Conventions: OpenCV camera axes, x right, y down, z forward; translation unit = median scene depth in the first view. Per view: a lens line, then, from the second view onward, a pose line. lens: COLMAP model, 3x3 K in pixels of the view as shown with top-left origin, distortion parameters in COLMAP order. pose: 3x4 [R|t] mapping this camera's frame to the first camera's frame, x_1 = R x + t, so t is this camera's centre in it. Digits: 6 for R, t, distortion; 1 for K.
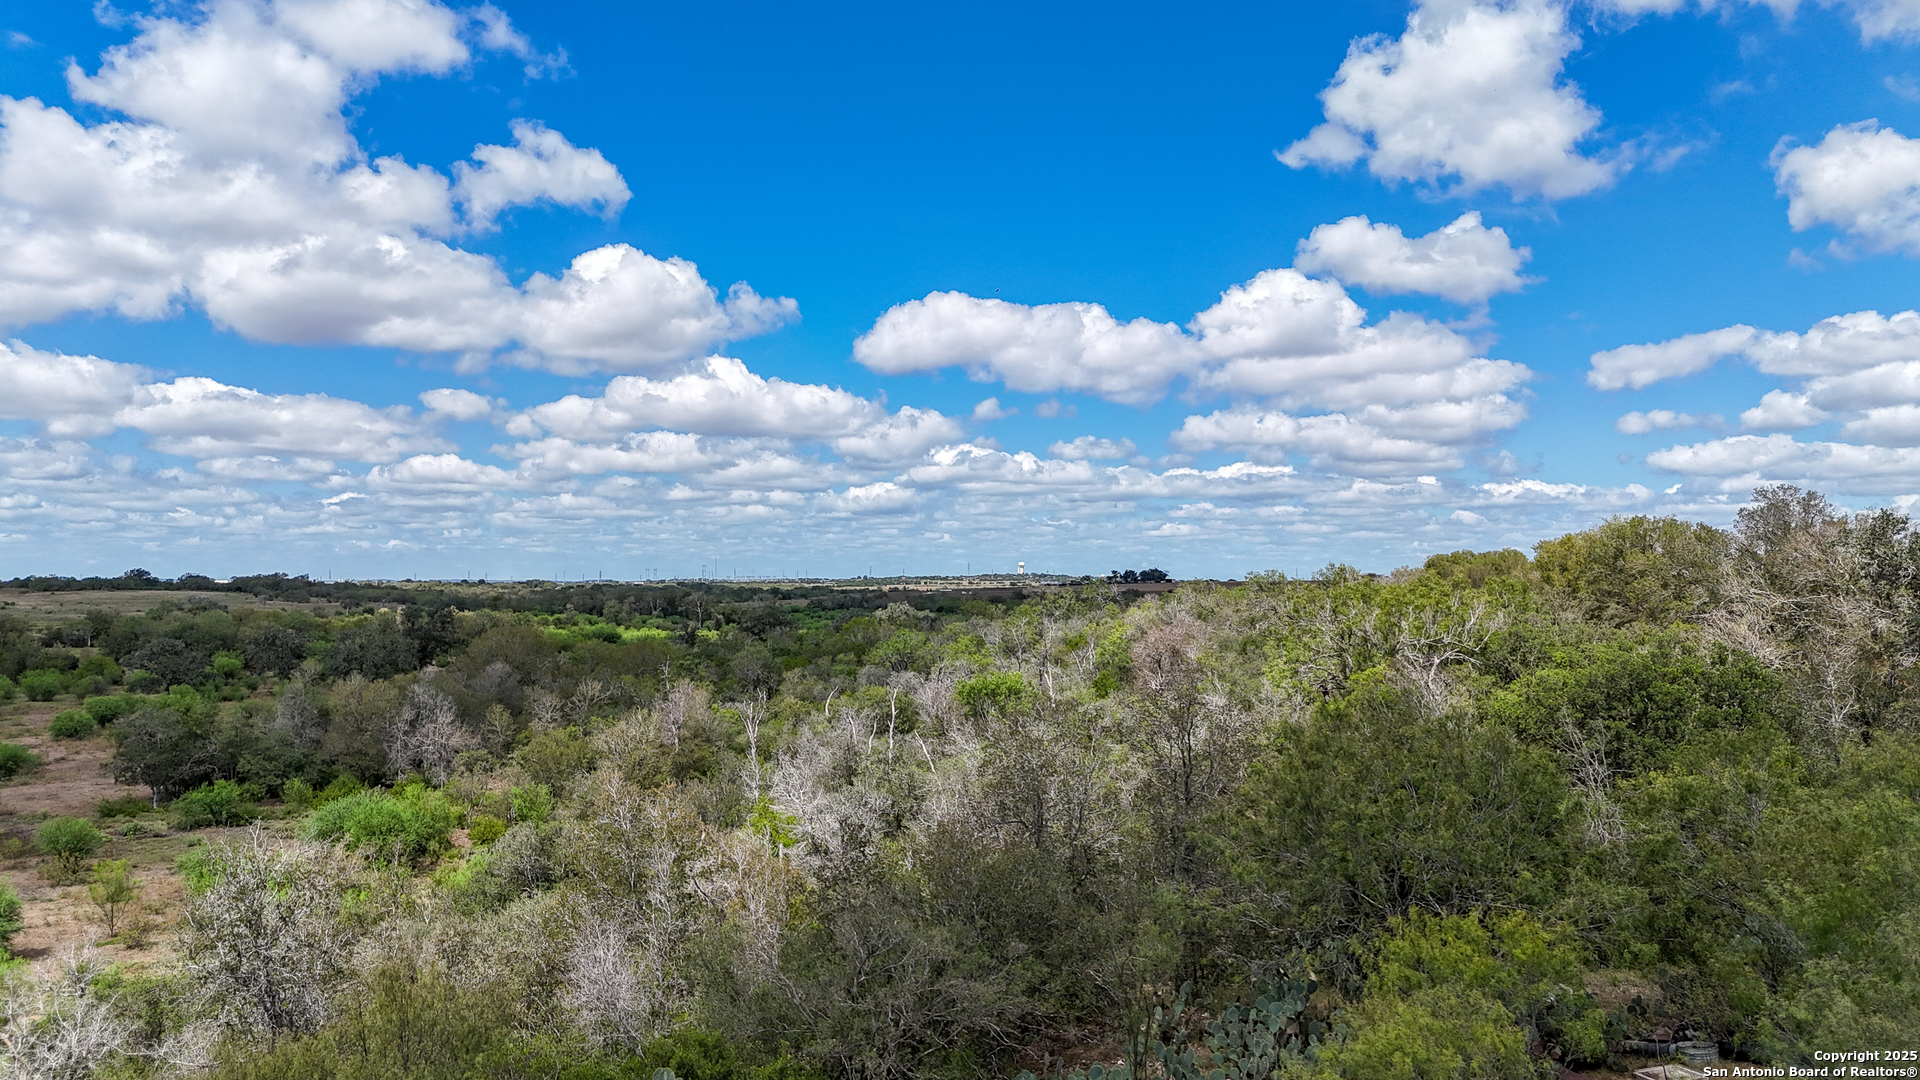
lens RADIAL K [[1357.1, 0, 961.0], [0, 1357.1, 541.5], [0, 0, 1]] dist [0.003704, 0.001212]
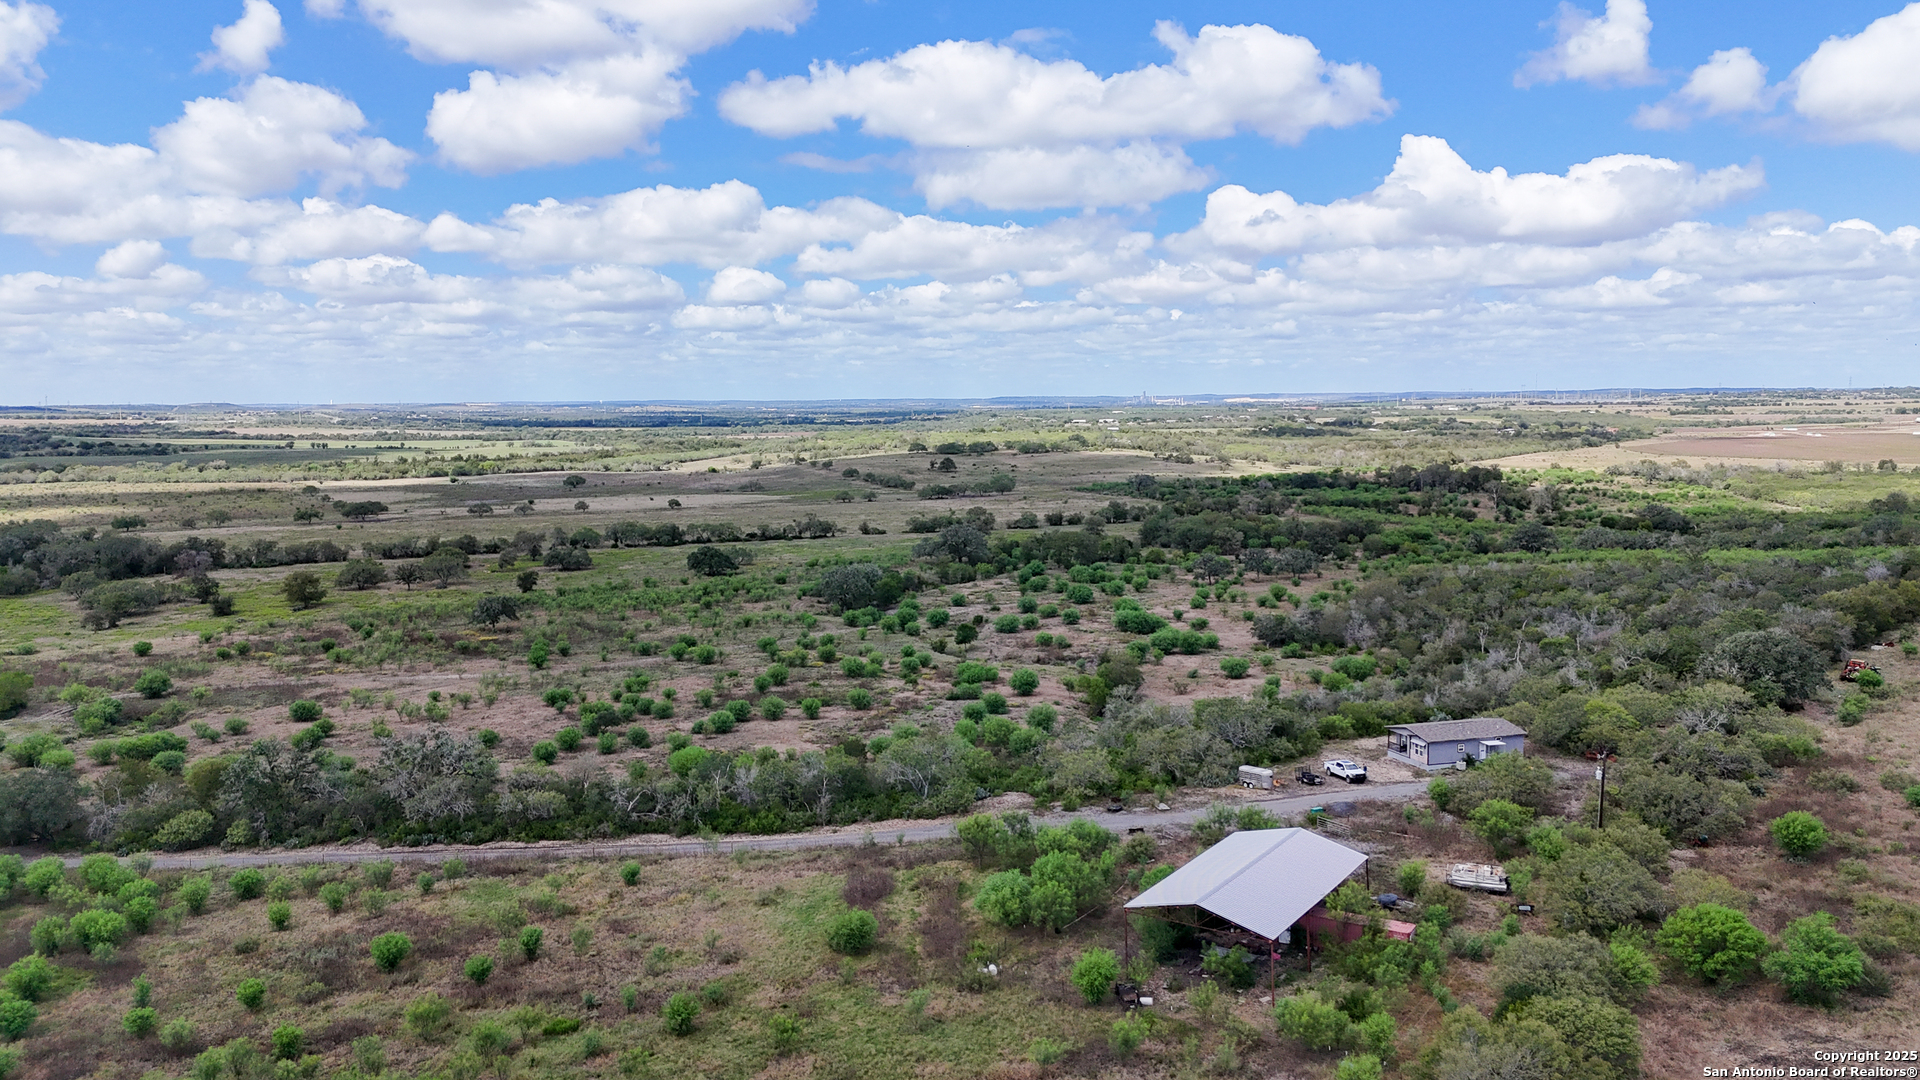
lens RADIAL K [[1357.1, 0, 958.7], [0, 1357.1, 538.6], [0, 0, 1]] dist [0.003704, 0.001212]
pose [[0.838115, 0.044167, -0.543702, 0.420164], [0.031241, 0.991194, 0.128676, -0.424892], [0.544598, -0.124831, 0.829355, -1.716147]]
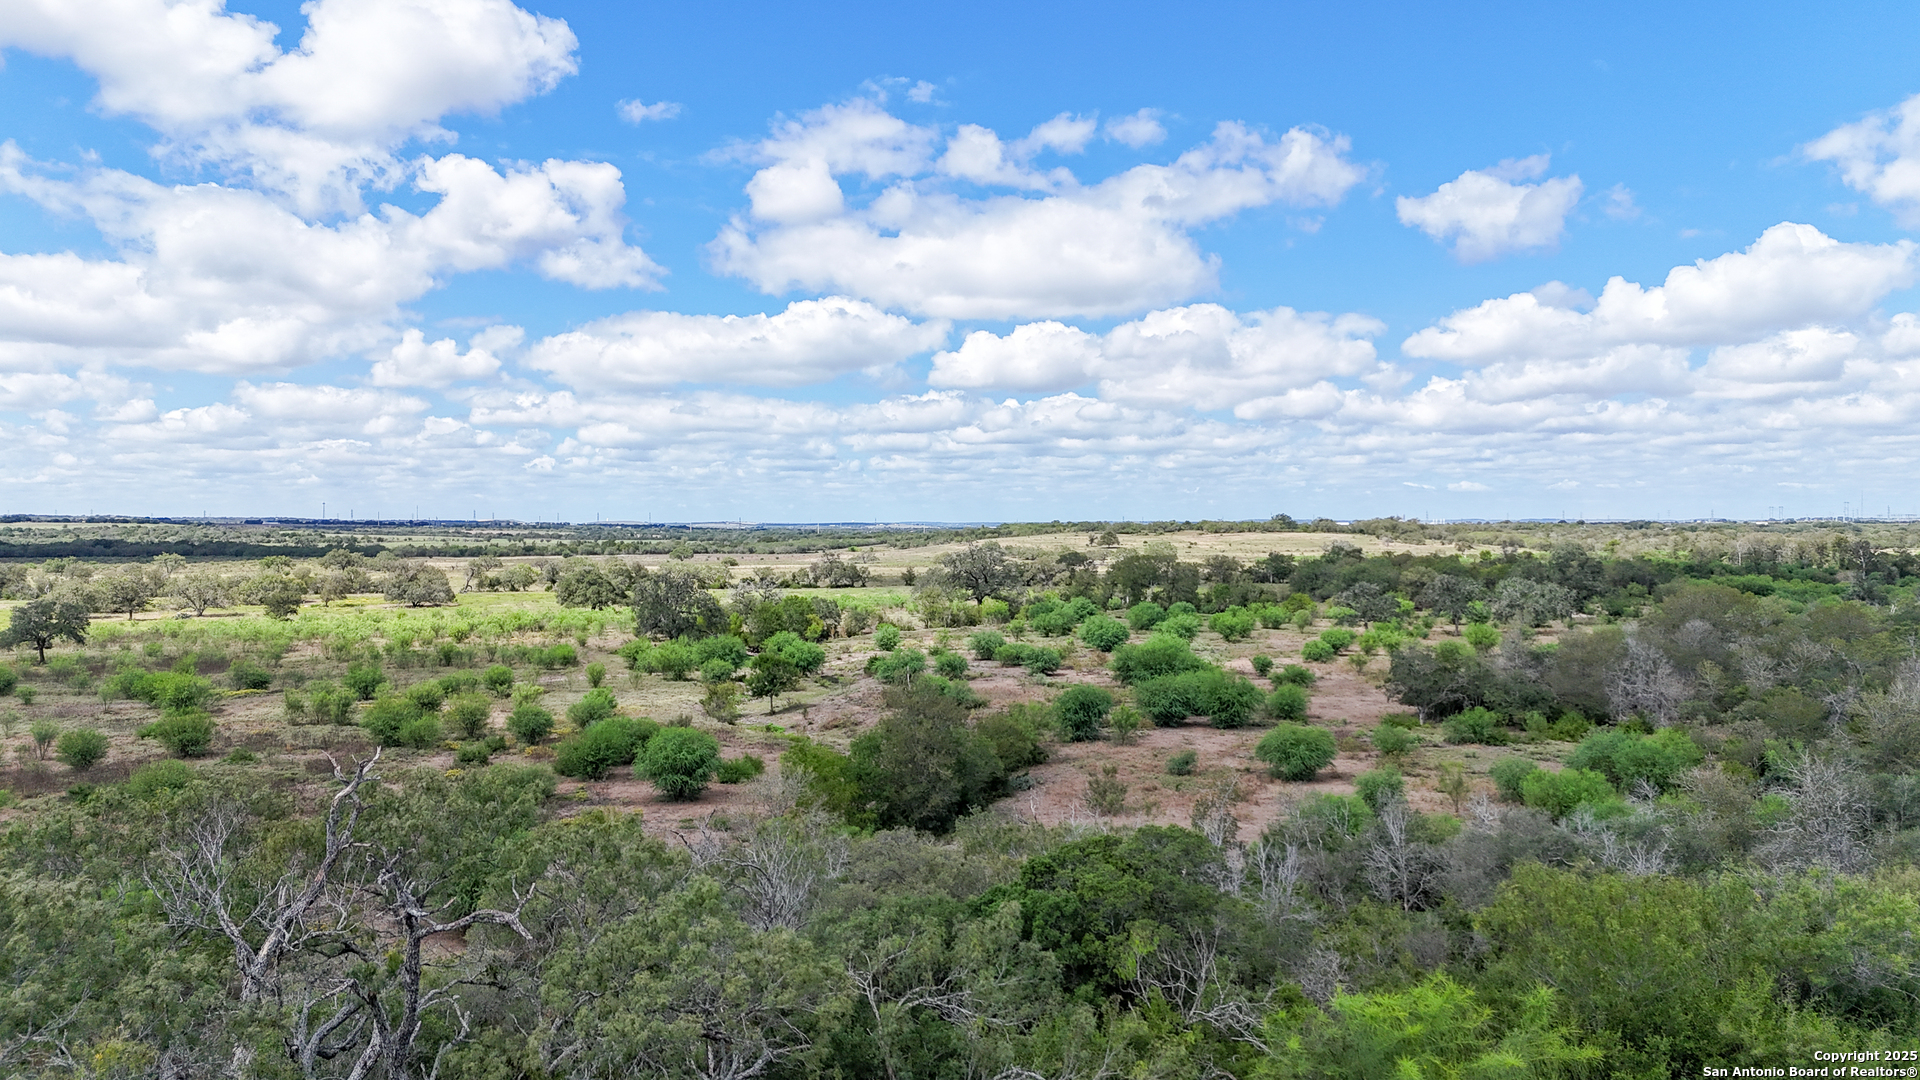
lens RADIAL K [[1357.1, 0, 959.6], [0, 1357.1, 537.4], [0, 0, 1]] dist [0.003704, 0.001212]
pose [[0.724442, 0.006714, -0.689303, -0.031112], [0.022667, 0.999180, 0.033555, -0.028876], [0.688963, -0.039934, 0.723696, -0.198761]]
